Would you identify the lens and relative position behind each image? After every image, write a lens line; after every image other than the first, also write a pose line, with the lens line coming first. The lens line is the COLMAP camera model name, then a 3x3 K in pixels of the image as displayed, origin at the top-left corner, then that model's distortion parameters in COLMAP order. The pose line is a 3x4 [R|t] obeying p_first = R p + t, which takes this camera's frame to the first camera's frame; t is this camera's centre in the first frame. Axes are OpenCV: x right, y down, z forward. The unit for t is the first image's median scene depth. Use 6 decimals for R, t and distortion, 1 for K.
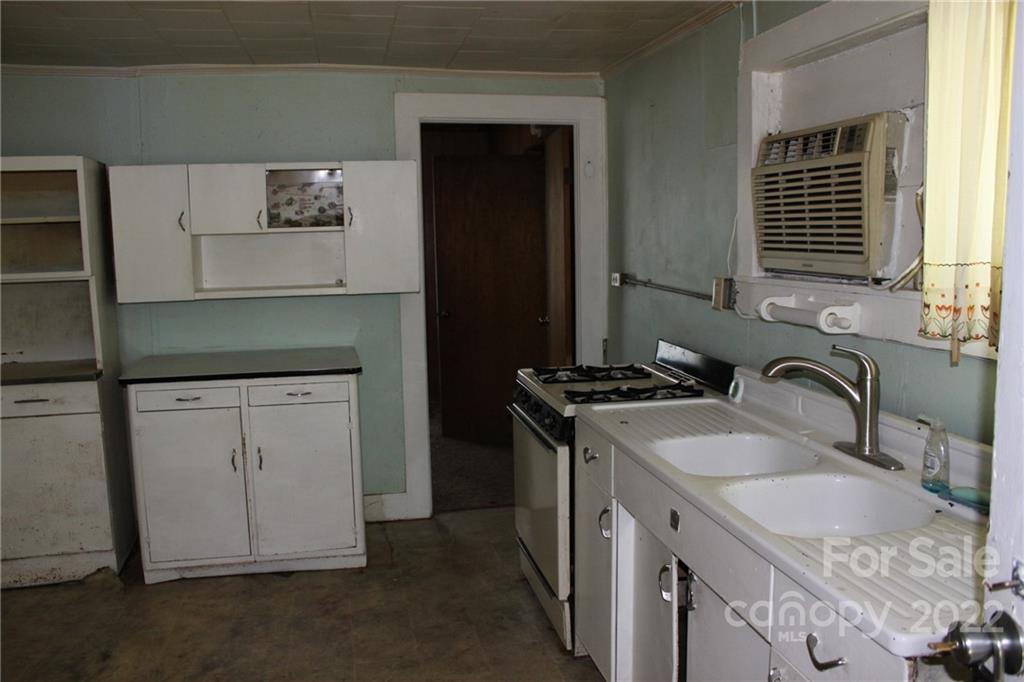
lens RADIAL K [[872.4, 0, 530.2], [0, 872.4, 343.3], [0, 0, 1]] dist [-0.165550, 0.154267]
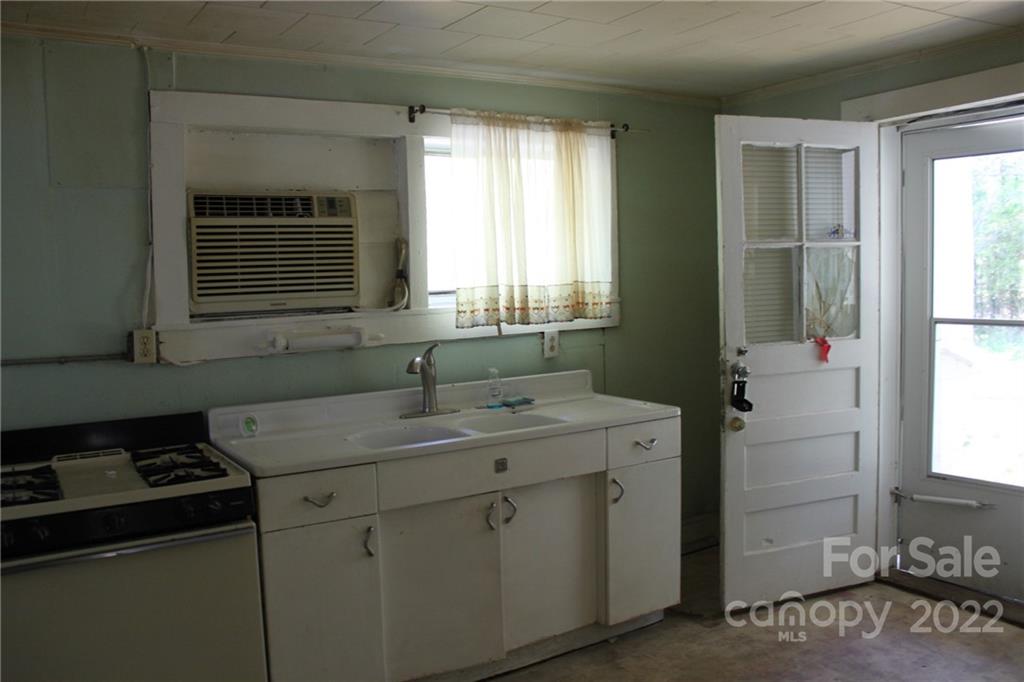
lens RADIAL K [[872.4, 0, 511.6], [0, 872.4, 338.9], [0, 0, 1]] dist [-0.165550, 0.154267]
pose [[-0.331891, -0.057848, 0.941542, -1.017260], [0.151507, 0.981891, 0.113733, -0.142805], [-0.931071, 0.180398, -0.317116, 1.182873]]
